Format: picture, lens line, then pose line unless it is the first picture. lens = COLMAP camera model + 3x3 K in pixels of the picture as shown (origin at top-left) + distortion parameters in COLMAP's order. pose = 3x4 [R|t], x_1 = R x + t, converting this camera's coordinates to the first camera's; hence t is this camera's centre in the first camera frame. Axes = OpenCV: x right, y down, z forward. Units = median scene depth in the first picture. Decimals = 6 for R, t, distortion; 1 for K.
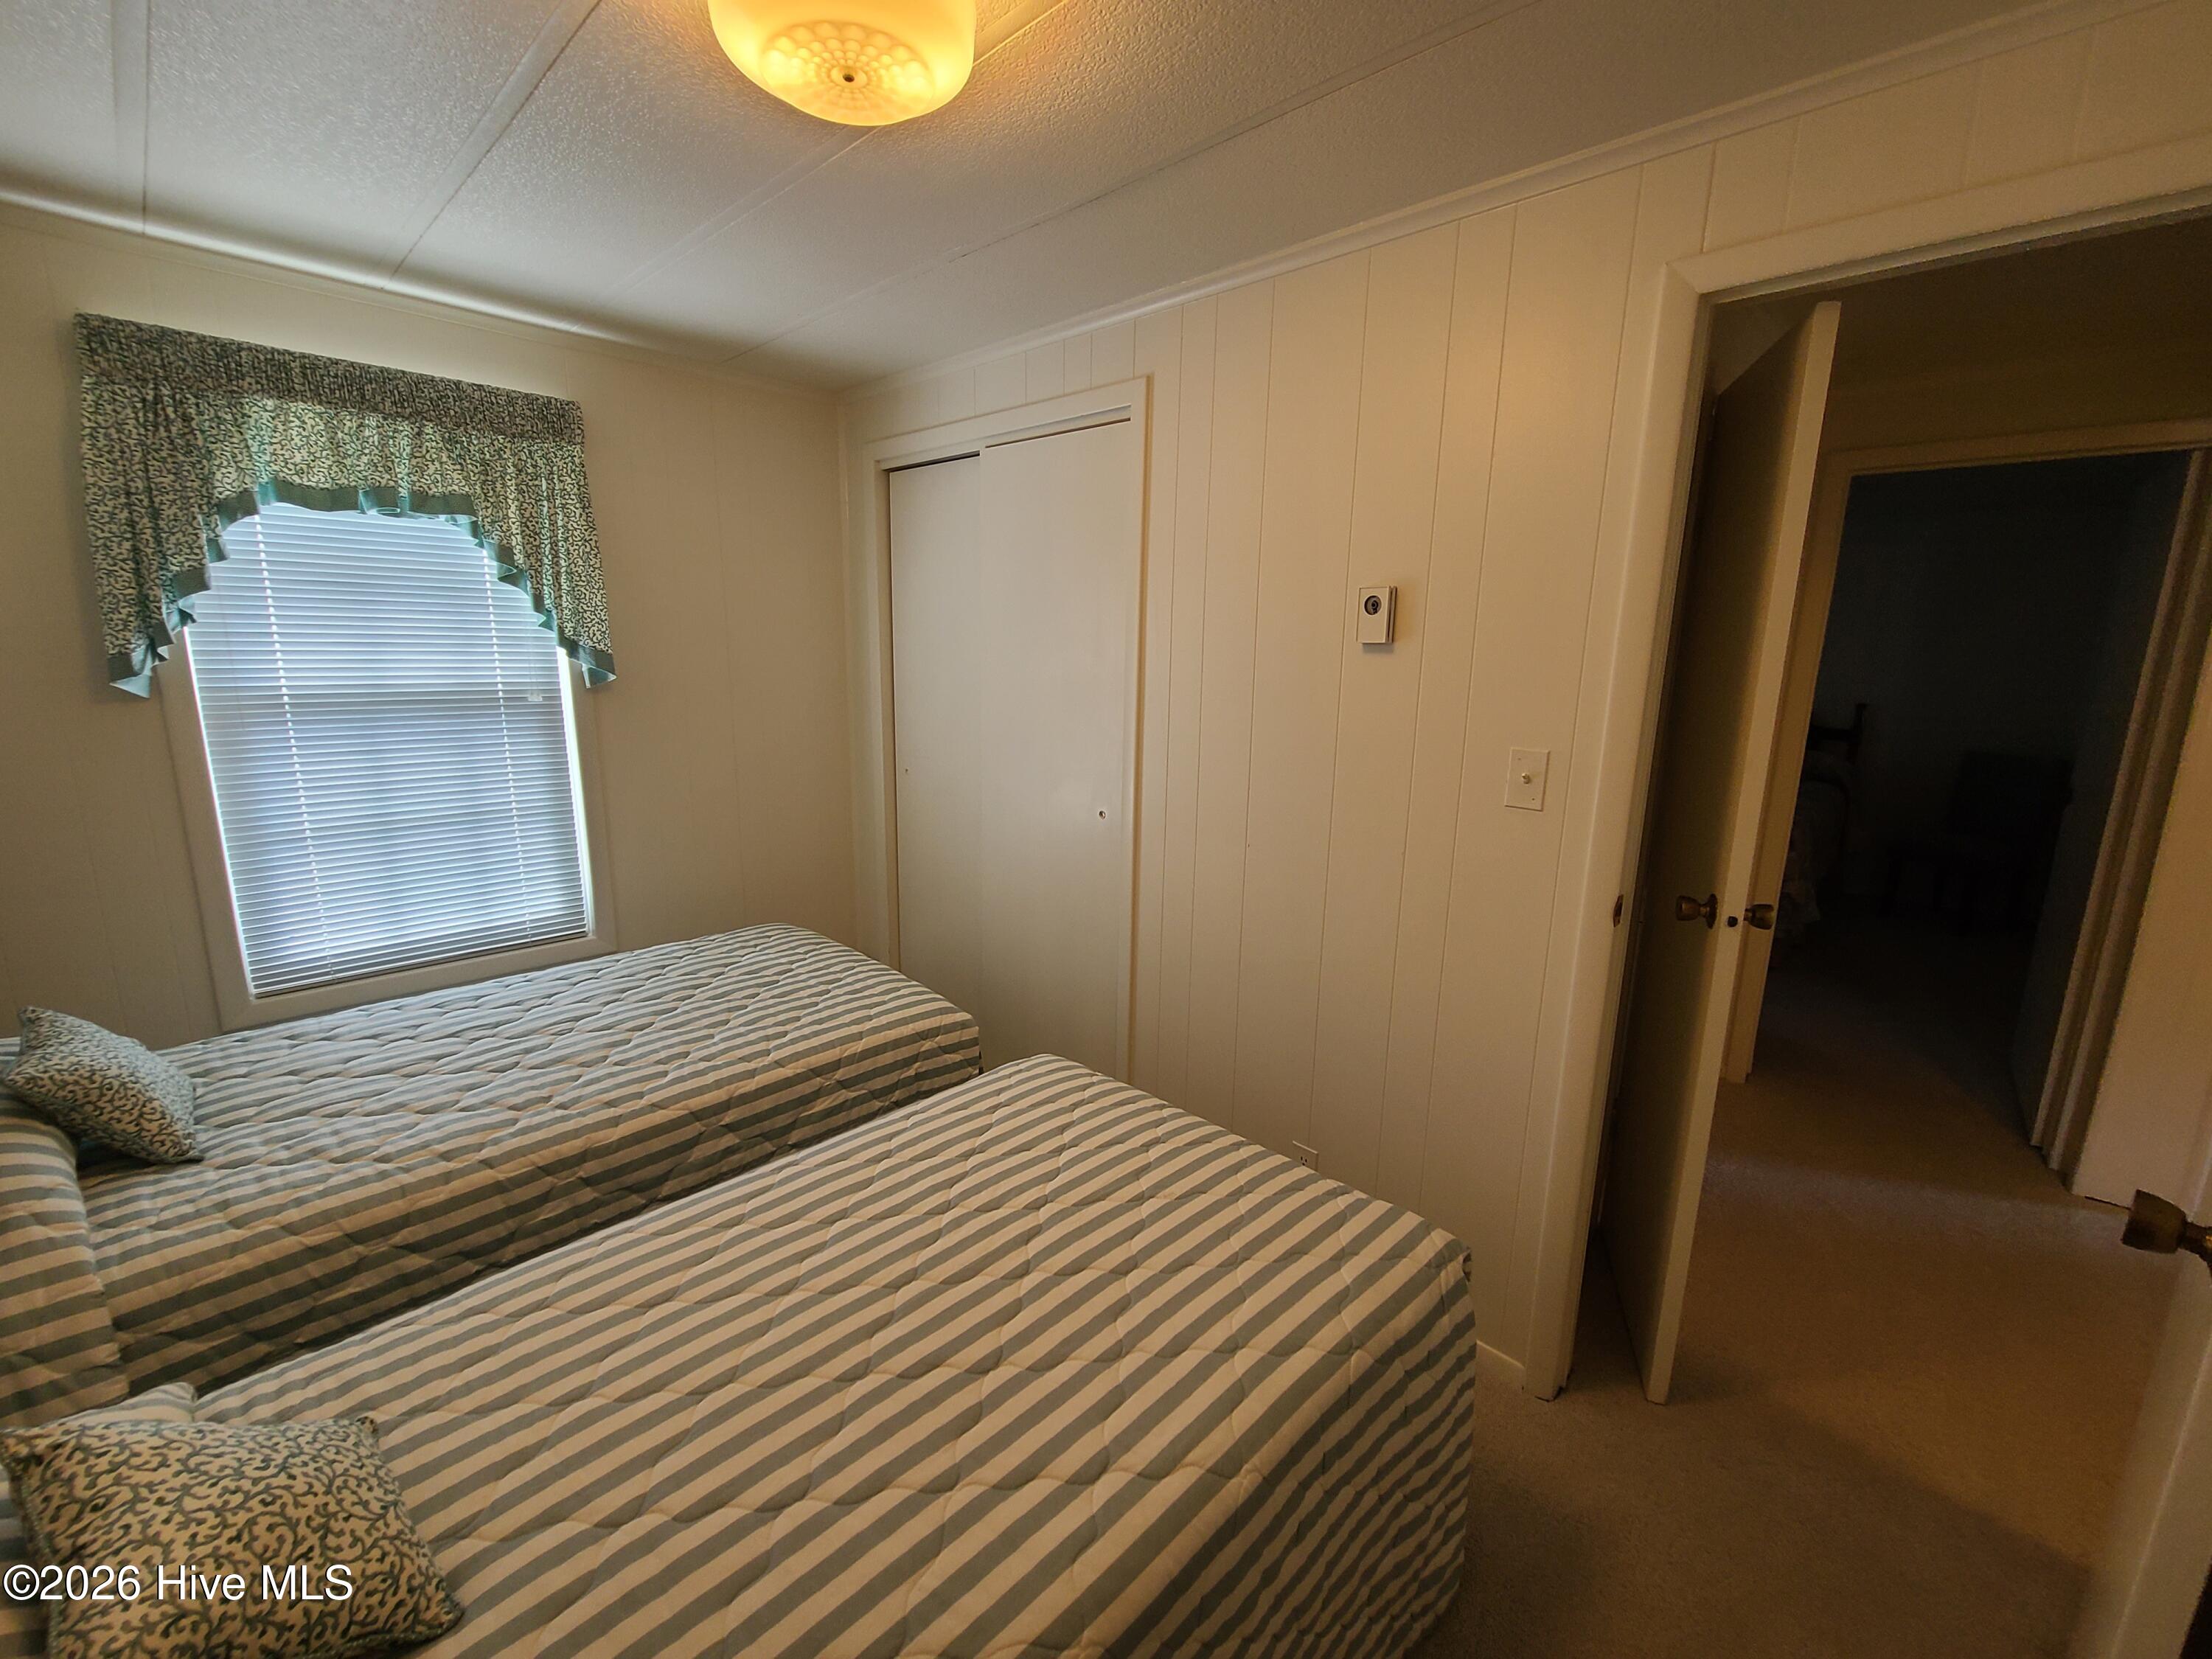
lens RADIAL K [[909.3, 0, 1113.1], [0, 909.3, 824.2], [0, 0, 1]] dist [0.003659, -0.003217]
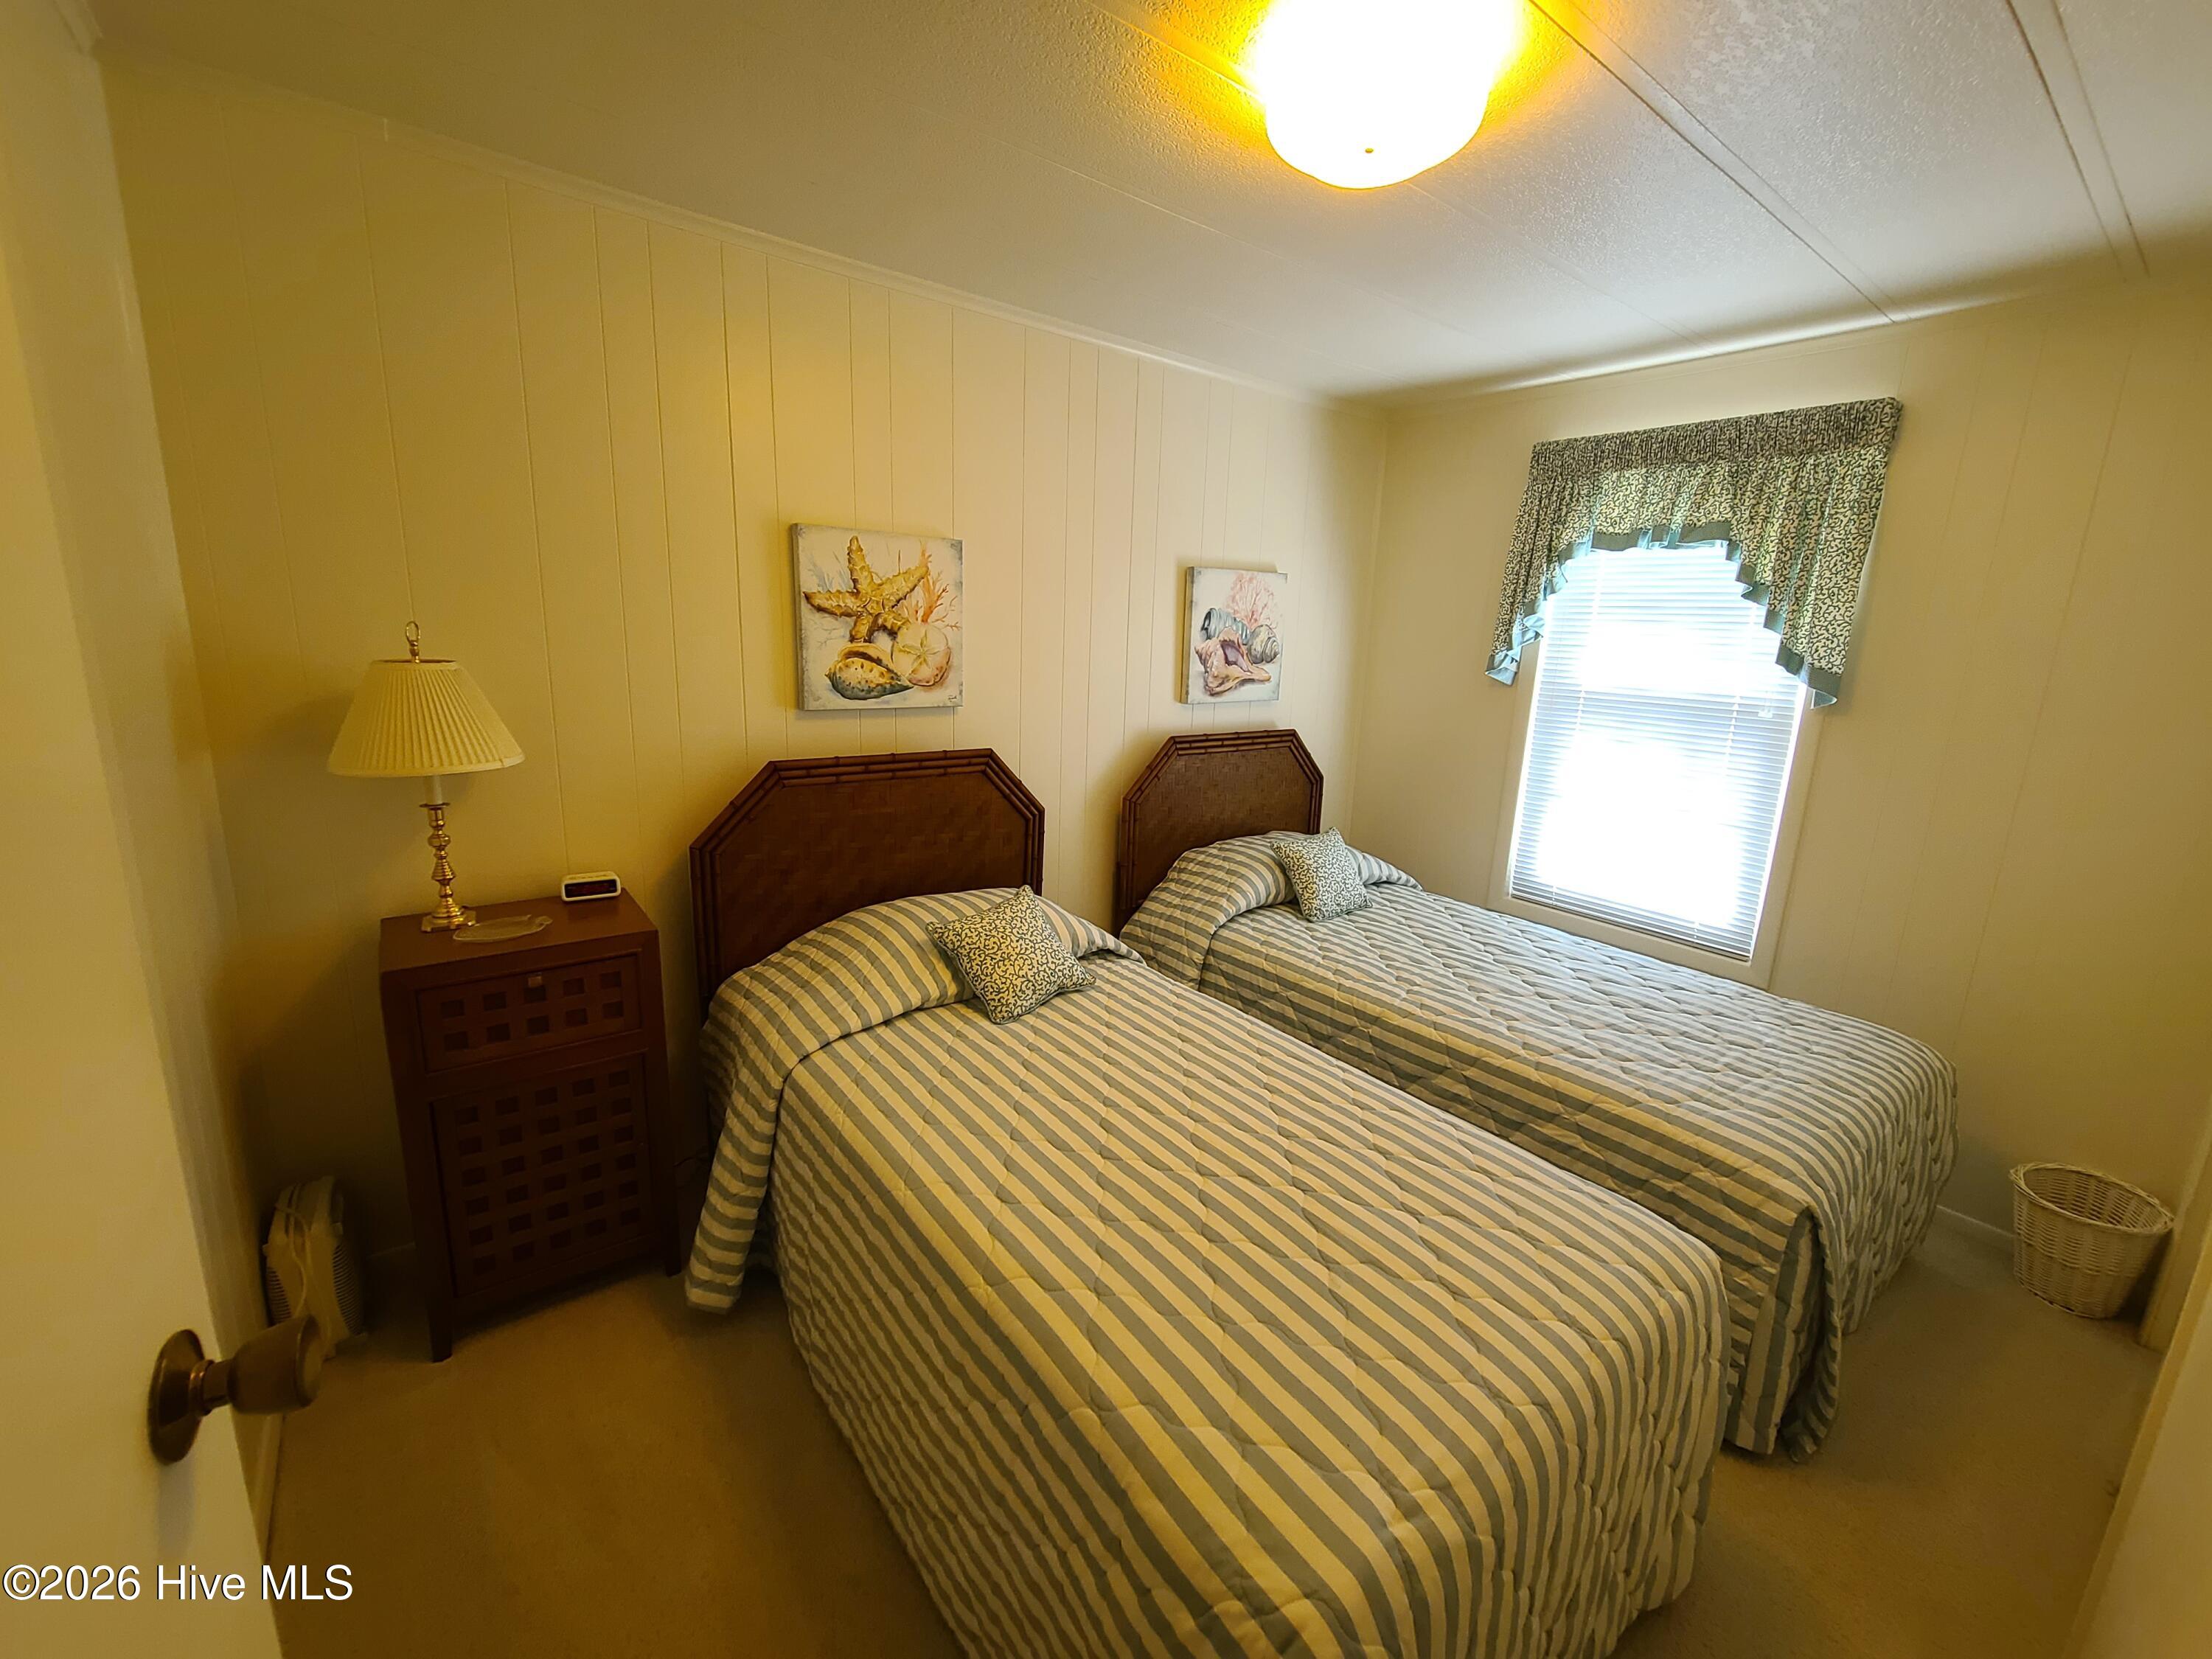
lens RADIAL K [[909.3, 0, 1117.3], [0, 909.3, 820.3], [0, 0, 1]] dist [0.003659, -0.003217]
pose [[-0.142202, 0.180170, -0.973302, 0.599233], [-0.240761, 0.947469, 0.210564, -0.086277], [0.960111, 0.264276, -0.091354, 0.565418]]
